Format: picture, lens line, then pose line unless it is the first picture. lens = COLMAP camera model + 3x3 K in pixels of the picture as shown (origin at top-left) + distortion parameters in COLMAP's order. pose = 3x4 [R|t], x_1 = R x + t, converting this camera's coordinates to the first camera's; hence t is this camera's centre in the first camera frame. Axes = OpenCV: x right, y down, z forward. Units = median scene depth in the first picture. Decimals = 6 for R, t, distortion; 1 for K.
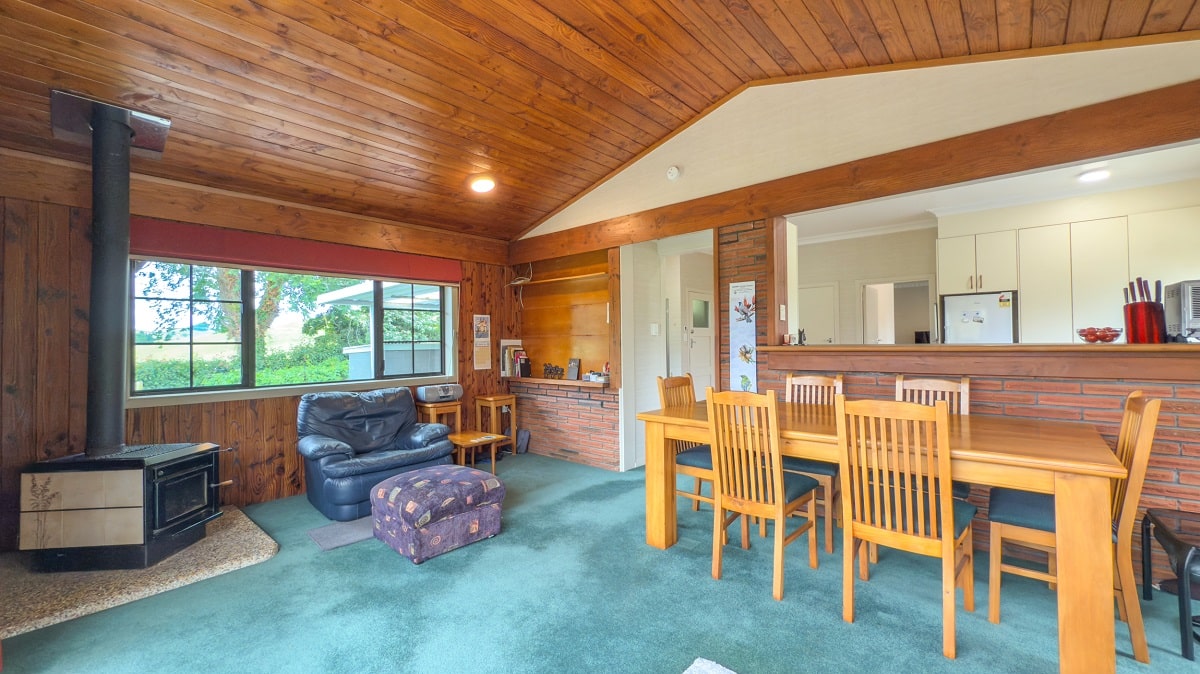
lens RADIAL K [[474.9, 0, 600.0], [0, 474.9, 337.0], [0, 0, 1]] dist [0.000968, 0.000076]
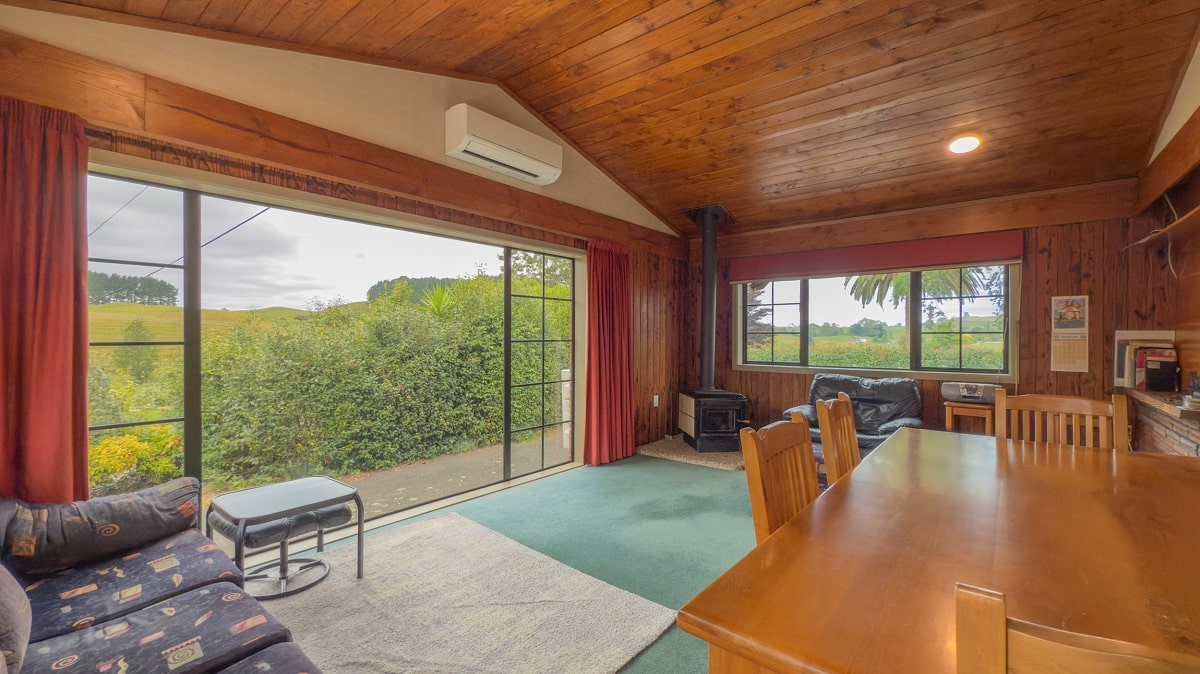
lens RADIAL K [[485.6, 0, 600.0], [0, 485.6, 337.0], [0, 0, 1]] dist [0.000448, 0.000029]
pose [[0.036816, 0.012968, -0.999238, 0.472663], [0.006887, 0.999889, 0.013231, 0.000943], [0.999298, -0.007369, 0.036723, 0.271464]]
